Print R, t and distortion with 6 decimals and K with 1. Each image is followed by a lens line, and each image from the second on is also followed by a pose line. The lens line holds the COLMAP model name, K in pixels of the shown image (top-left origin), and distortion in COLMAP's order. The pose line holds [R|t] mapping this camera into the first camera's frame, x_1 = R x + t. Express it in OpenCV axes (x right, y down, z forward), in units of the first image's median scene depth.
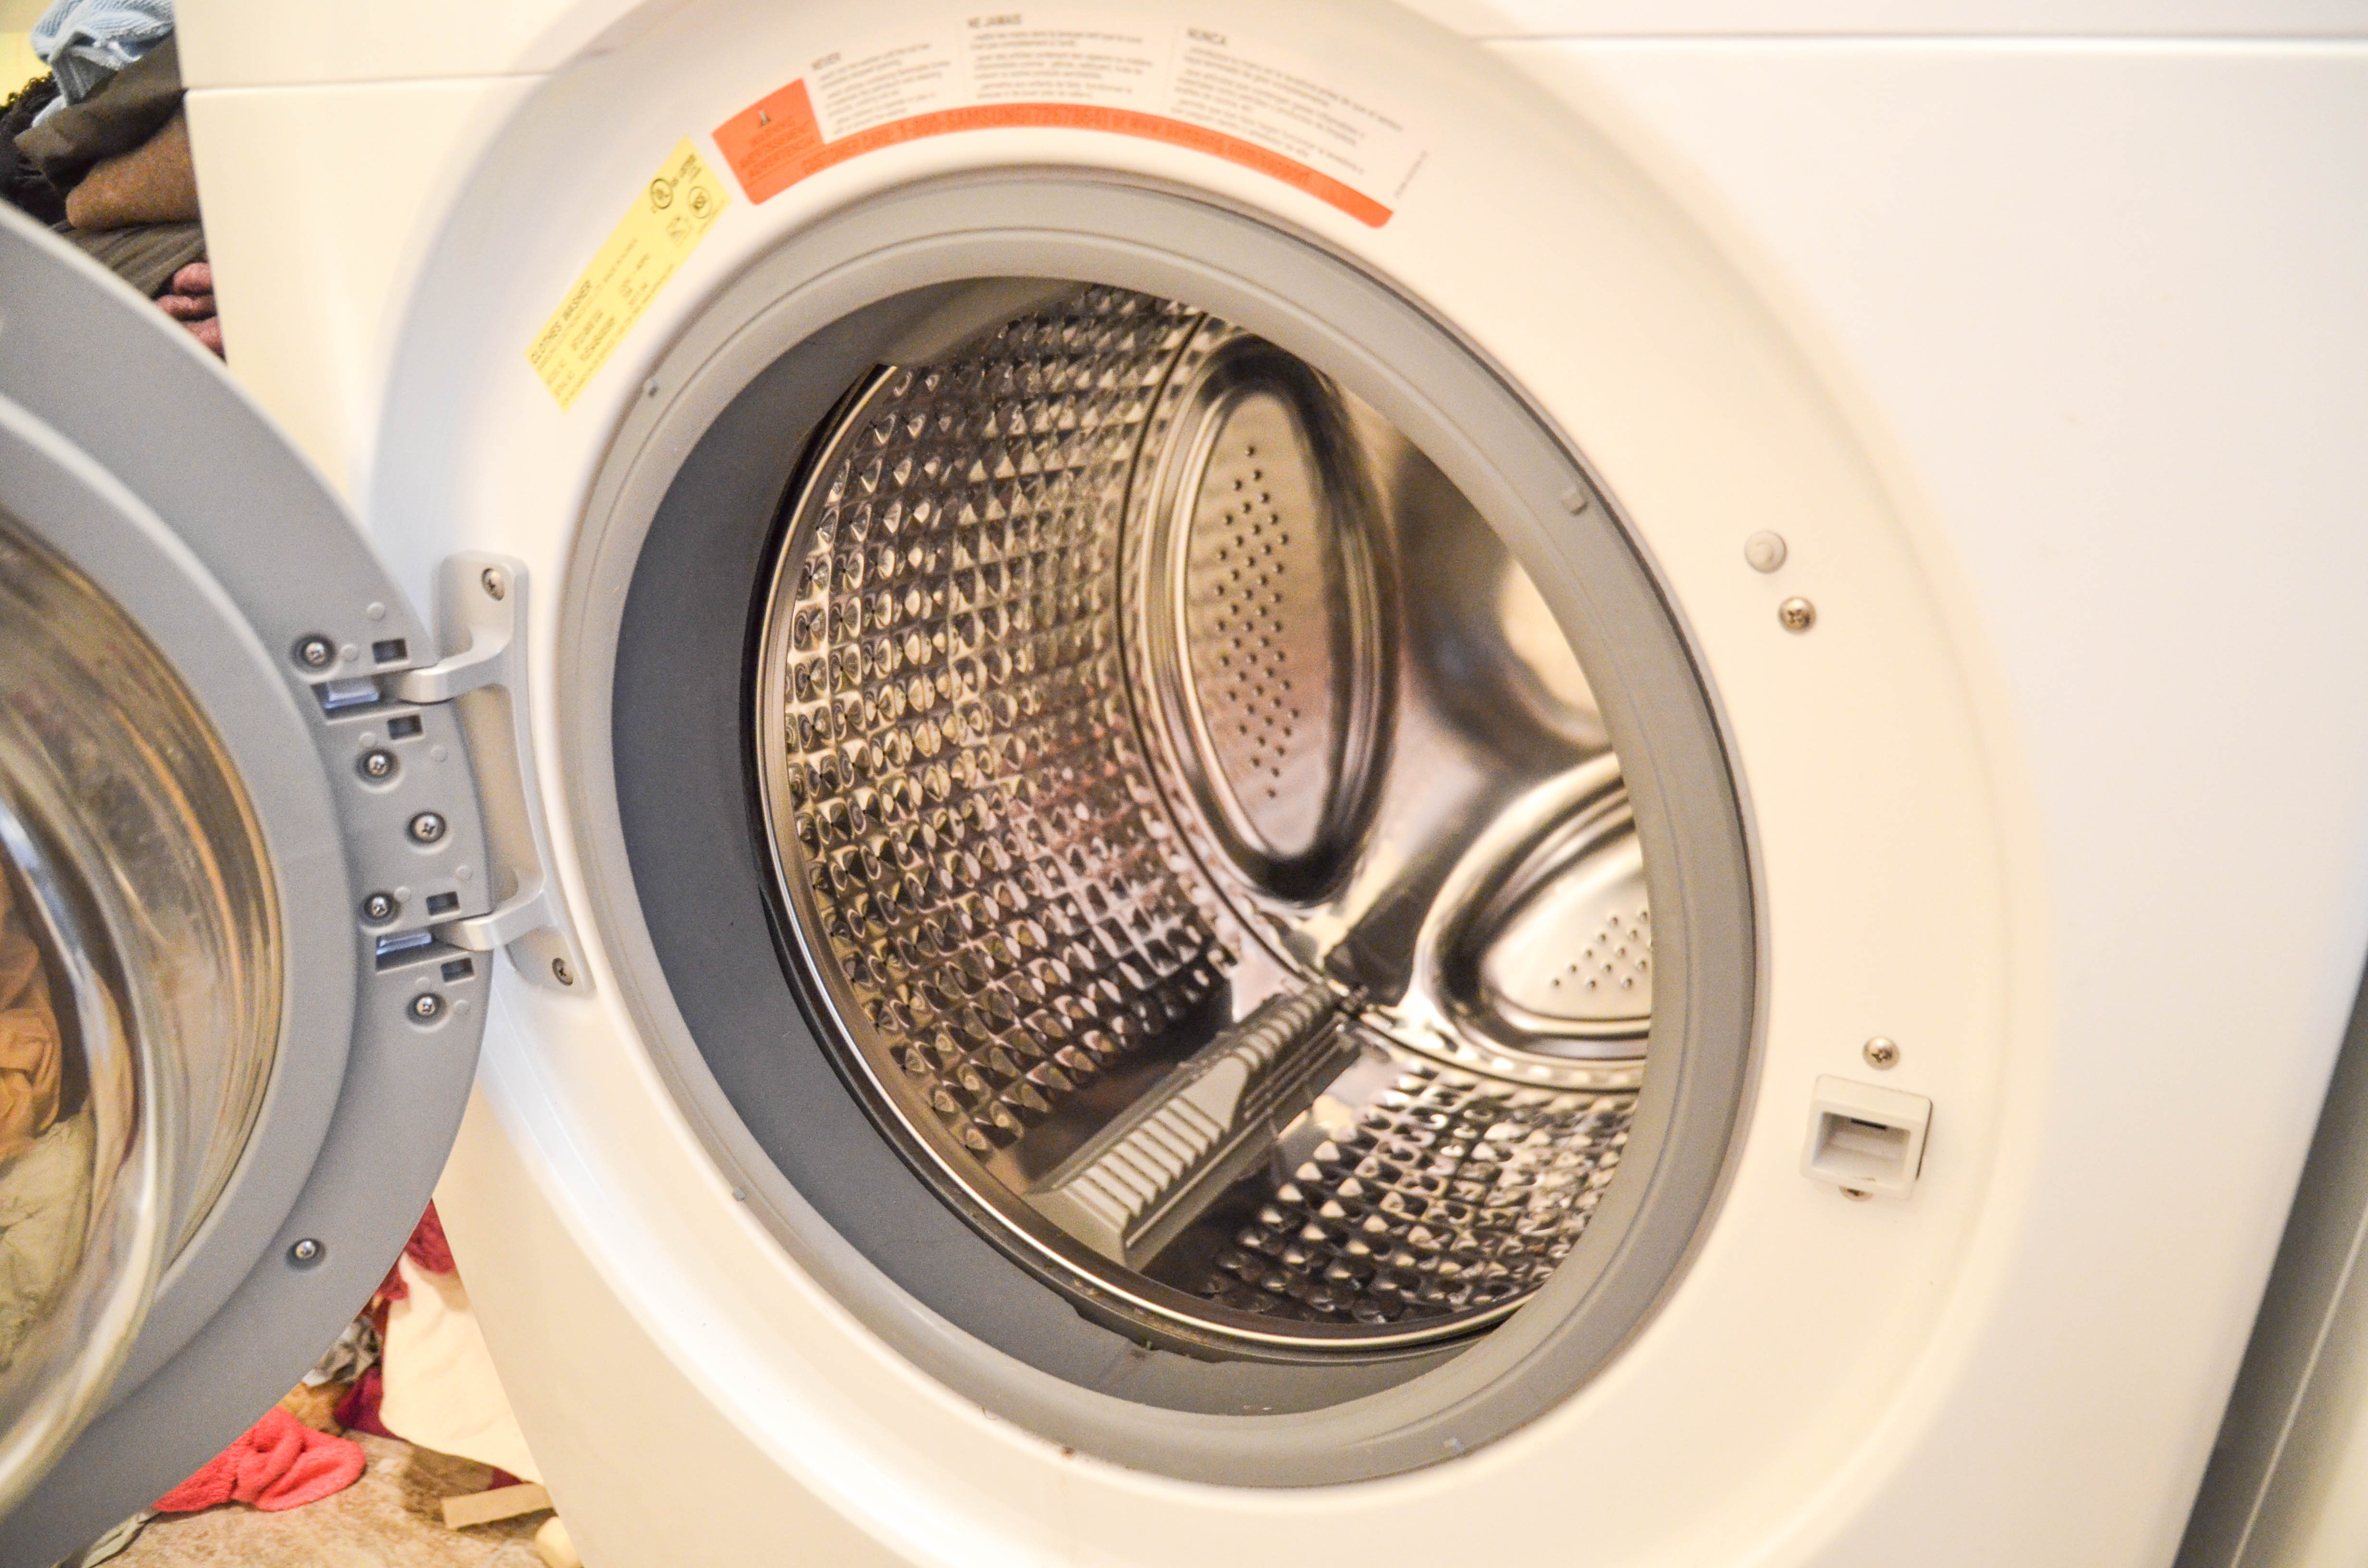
lens RADIAL K [[1686.9, 0, 1194.6], [0, 1686.9, 800.5], [0, 0, 1]] dist [-0.085668, 0.029844]
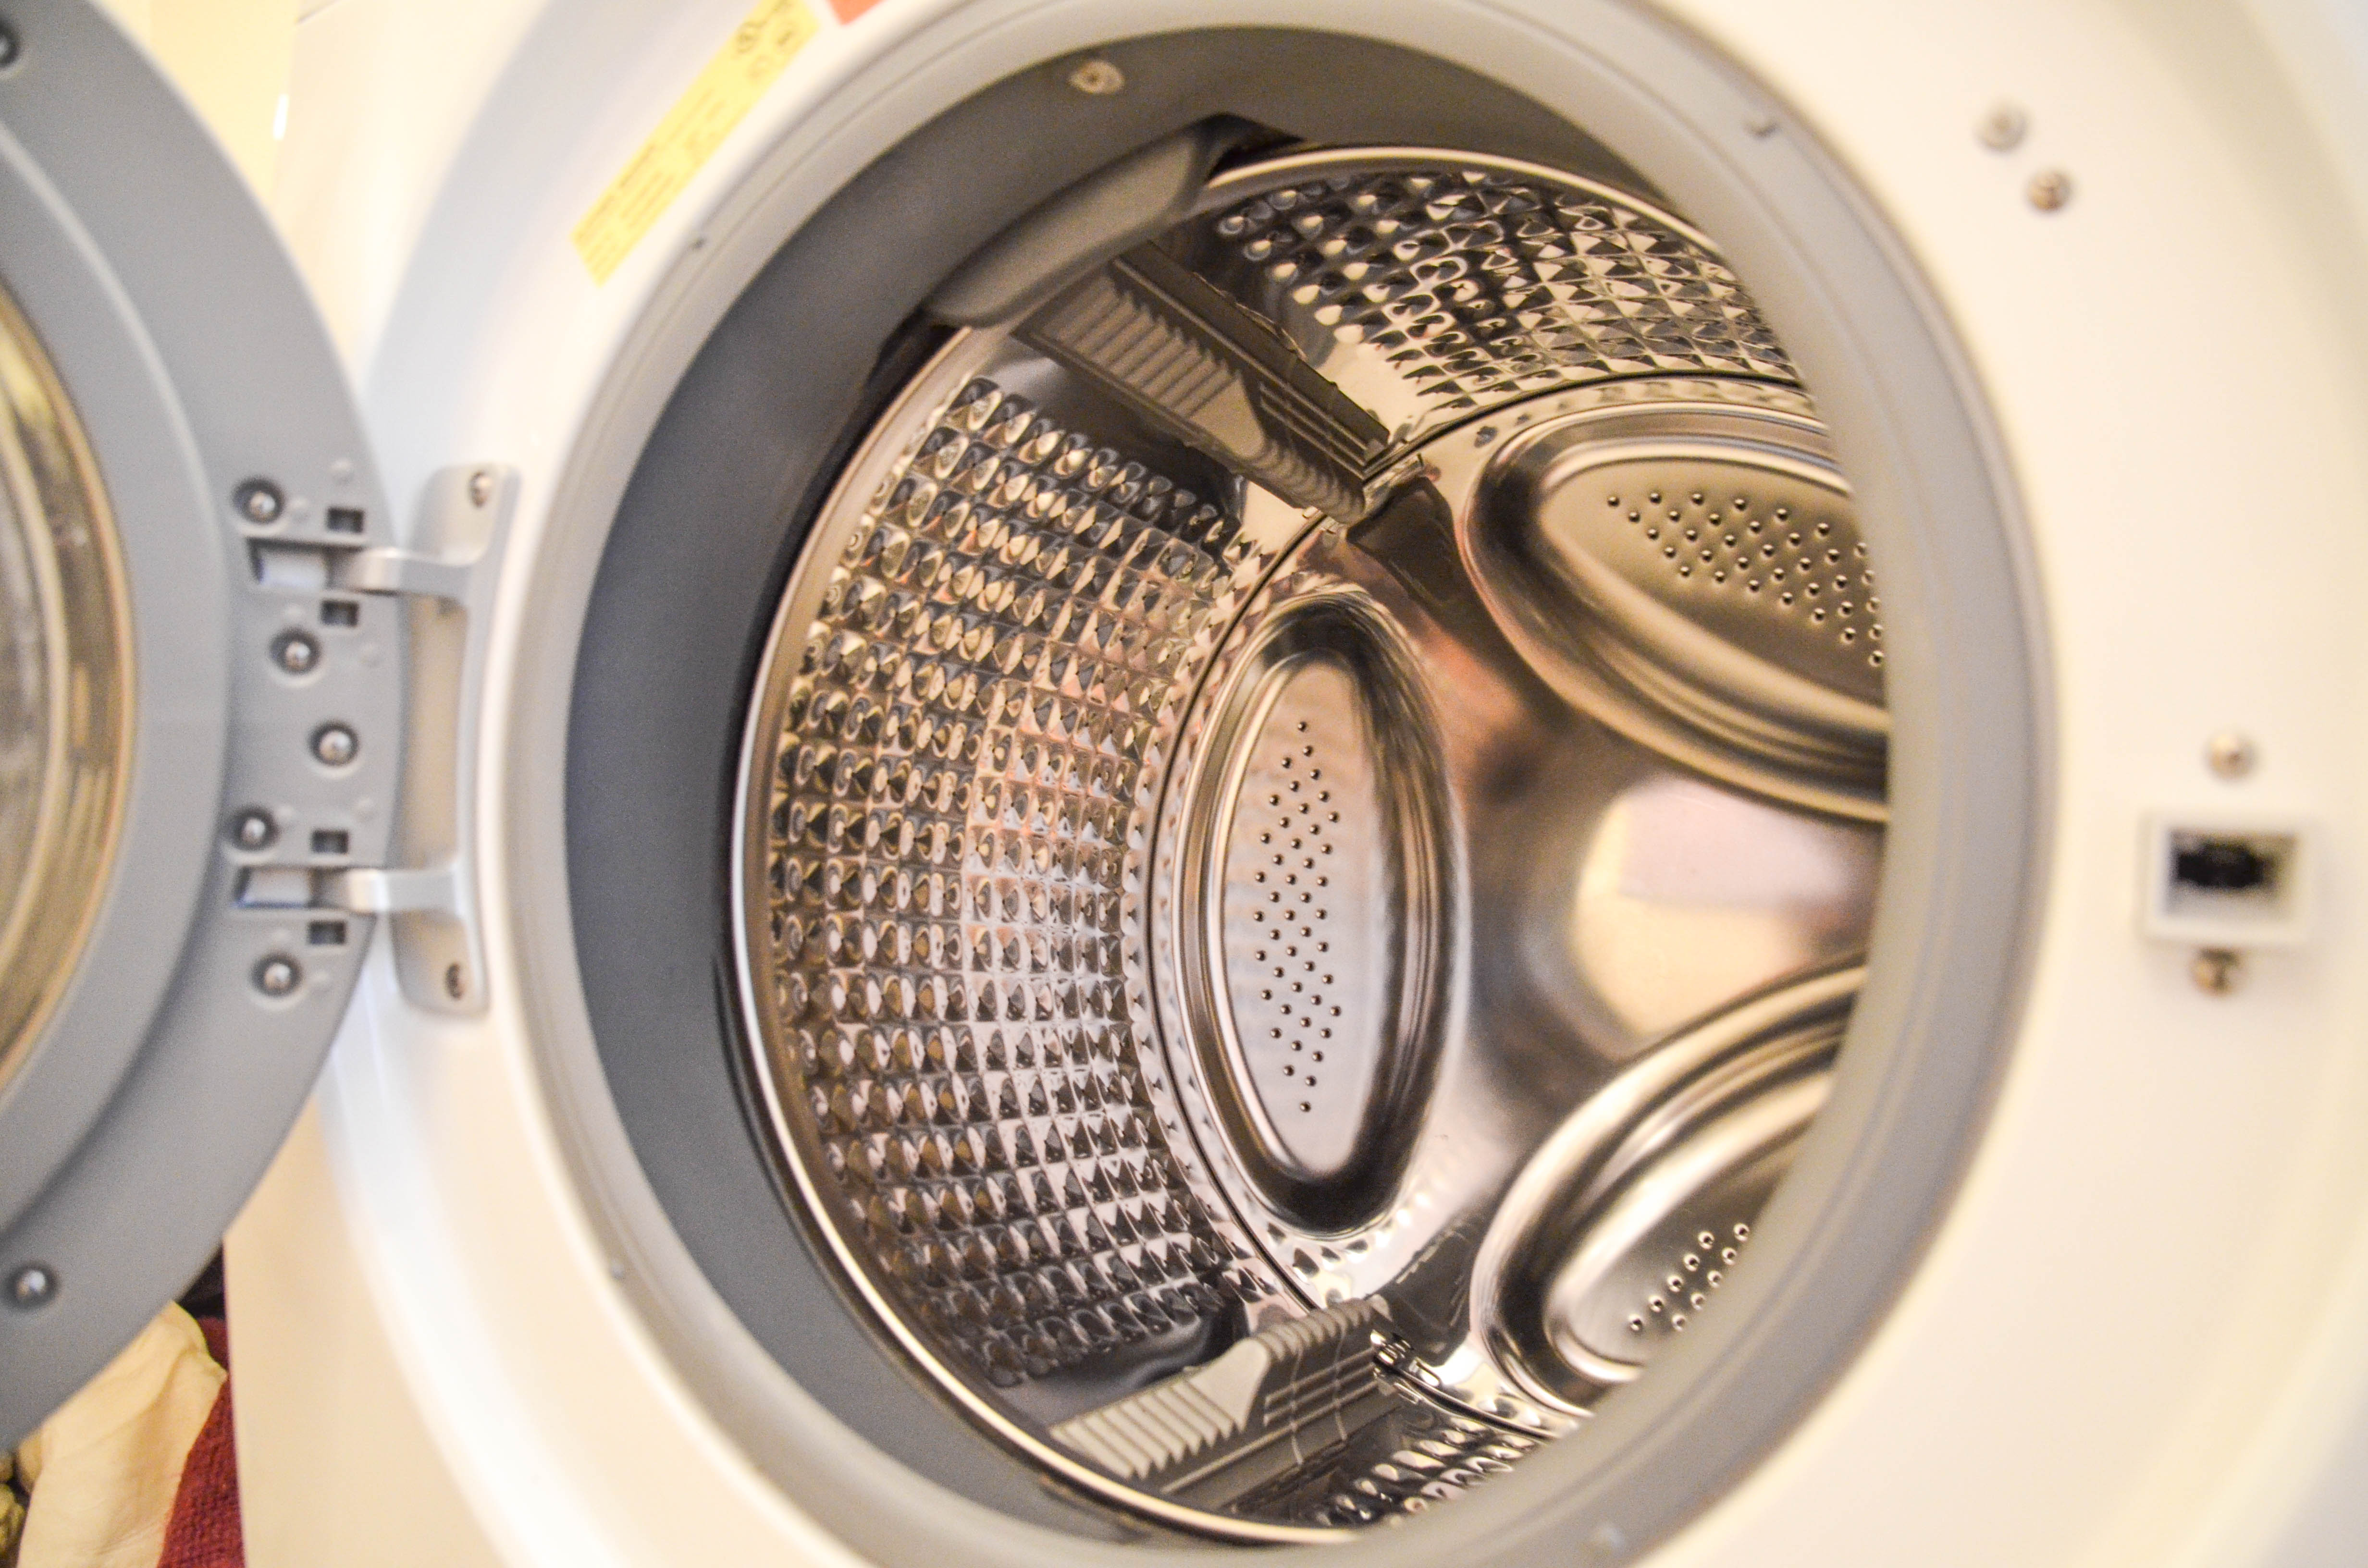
lens RADIAL K [[1686.9, 0, 1180.0], [0, 1686.9, 779.4], [0, 0, 1]] dist [-0.085668, 0.029844]
pose [[0.997238, 0.069602, -0.025903, -0.015198], [-0.074235, 0.924099, -0.374873, 0.308214], [-0.002155, 0.375760, 0.926714, 0.229770]]
